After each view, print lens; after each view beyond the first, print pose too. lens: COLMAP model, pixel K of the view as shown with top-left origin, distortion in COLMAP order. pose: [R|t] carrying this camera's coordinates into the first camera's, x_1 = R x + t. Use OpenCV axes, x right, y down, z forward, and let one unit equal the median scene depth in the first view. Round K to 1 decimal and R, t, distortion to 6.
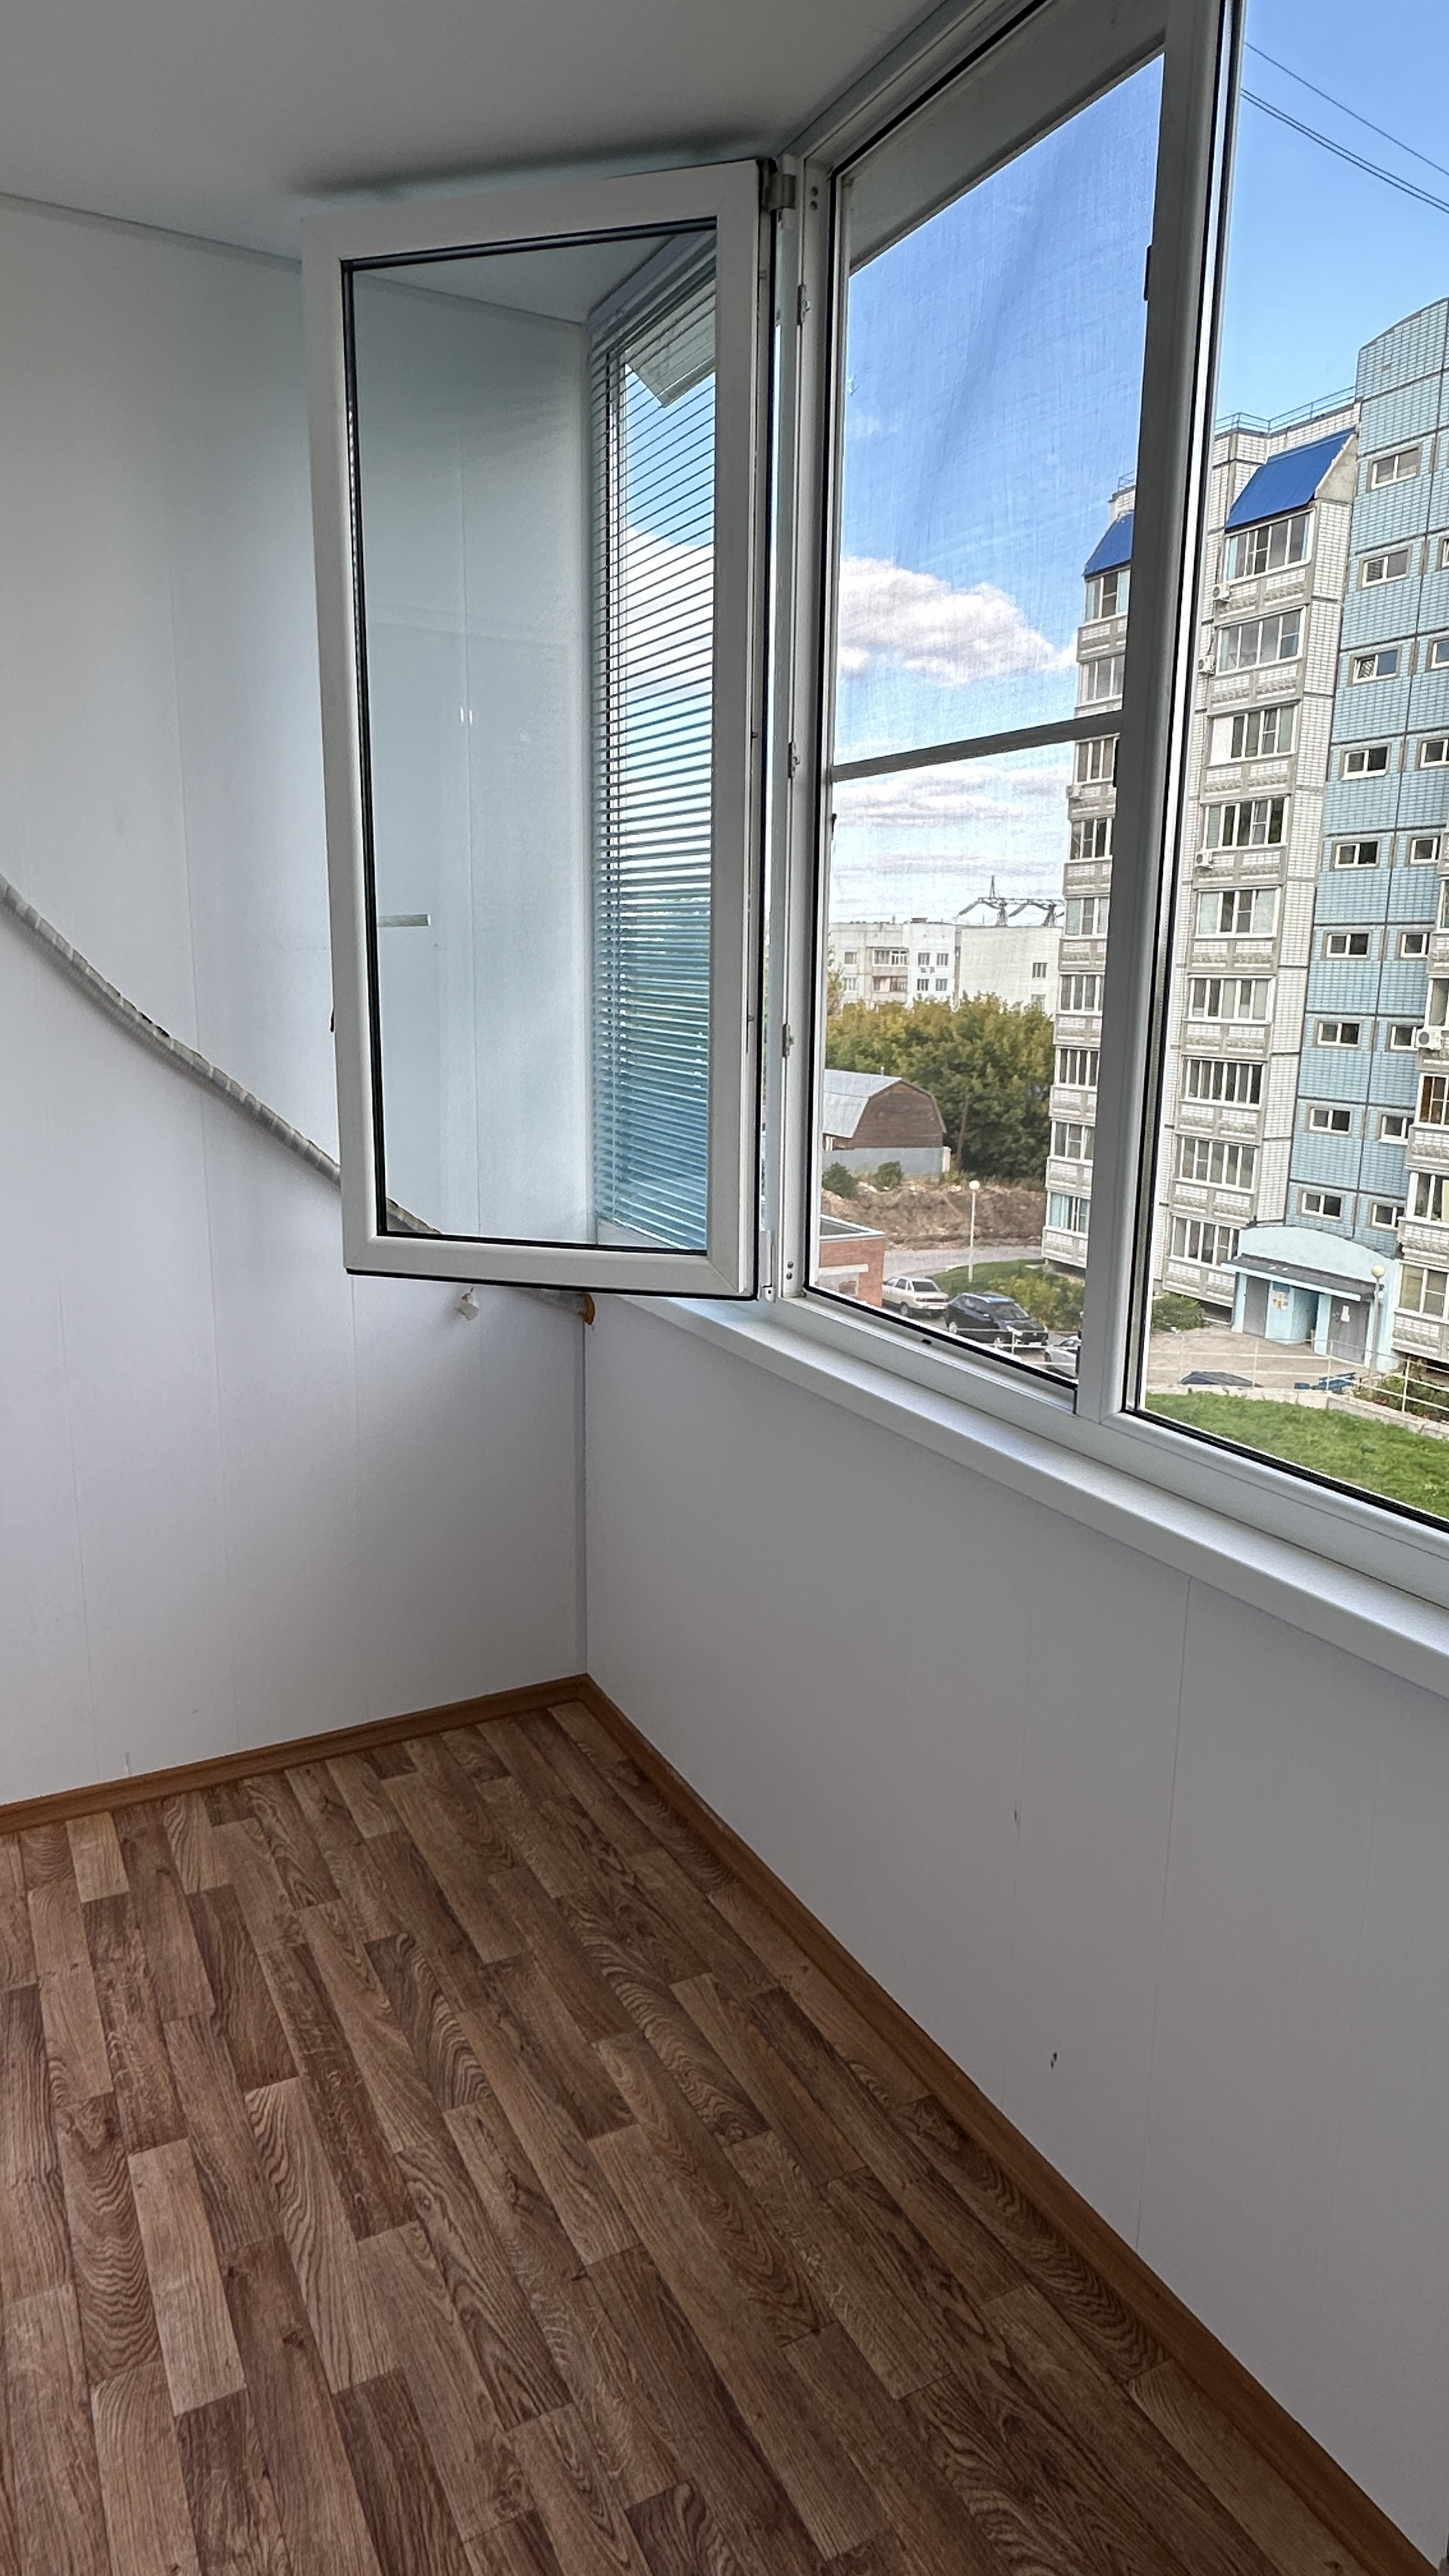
lens RADIAL K [[1541.7, 0, 703.6], [0, 1541.7, 1450.7], [0, 0, 1]] dist [-0.002827, 0.000543]
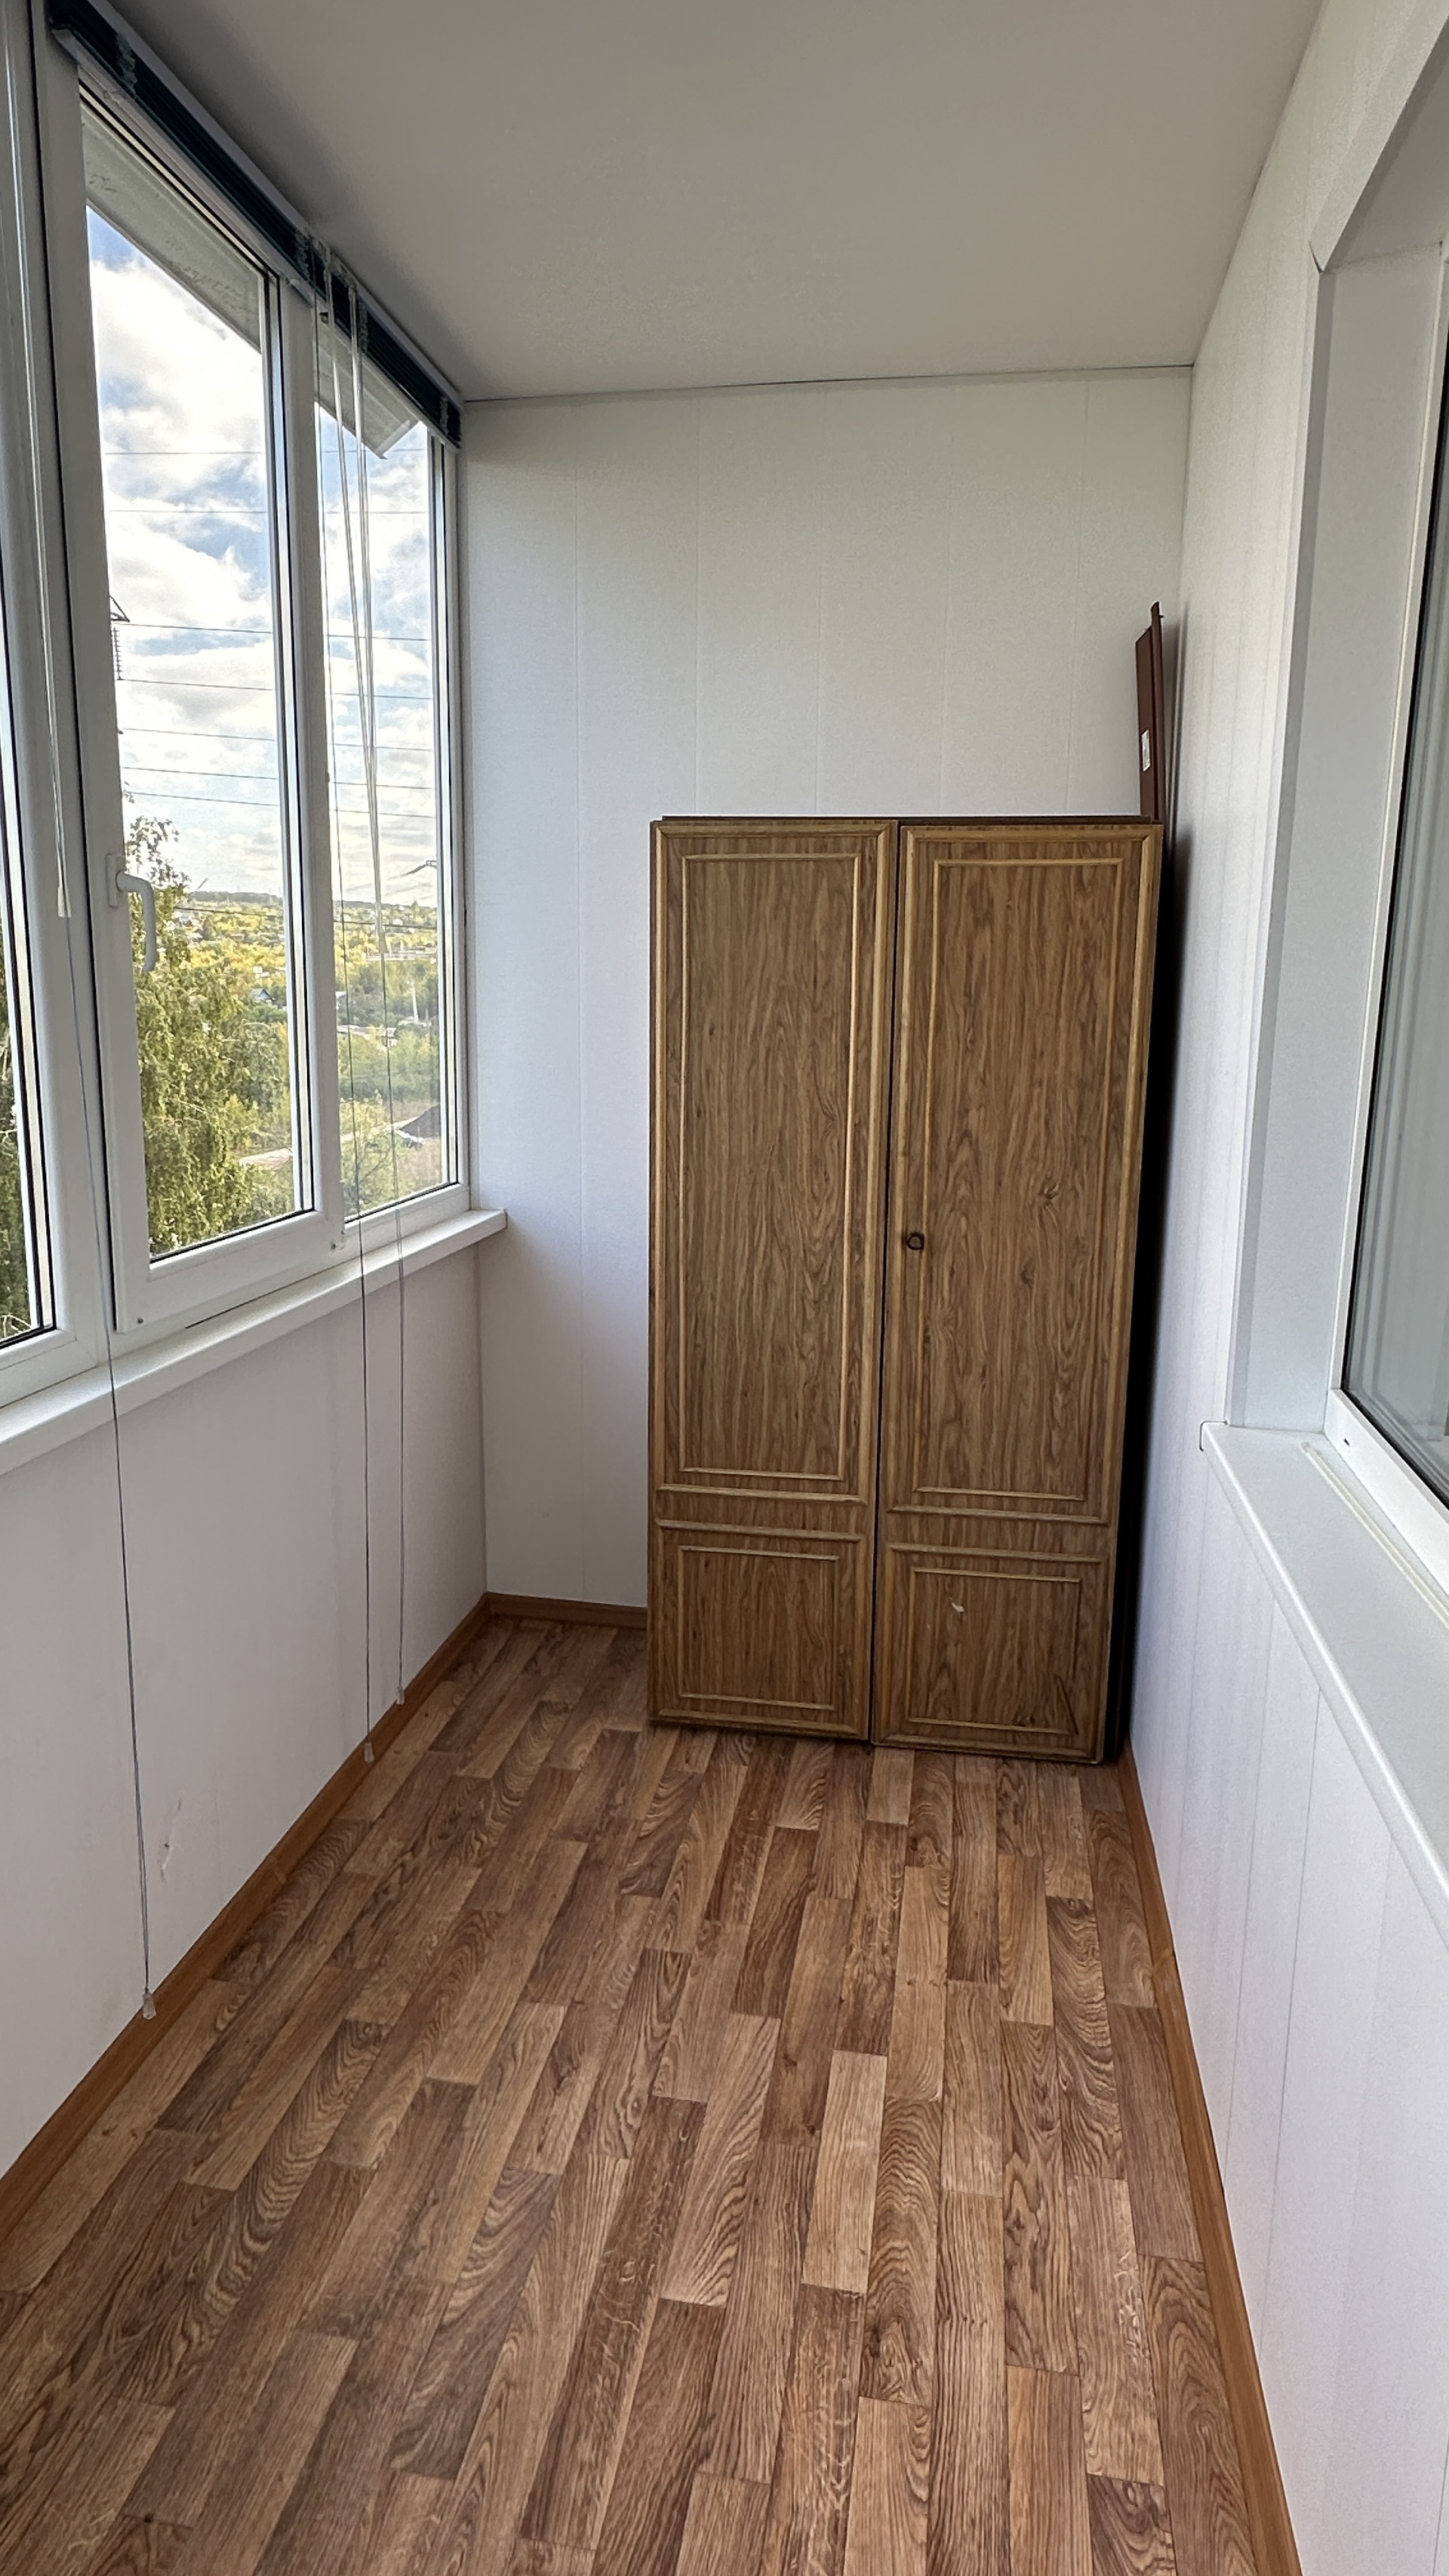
lens RADIAL K [[1541.7, 0, 725.5], [0, 1541.7, 1286.8], [0, 0, 1]] dist [-0.002827, 0.000543]
pose [[-0.814581, -0.135841, 0.563919, -0.118540], [0.149897, 0.889870, 0.430885, -0.073624], [-0.560347, 0.435520, -0.704510, 0.230259]]
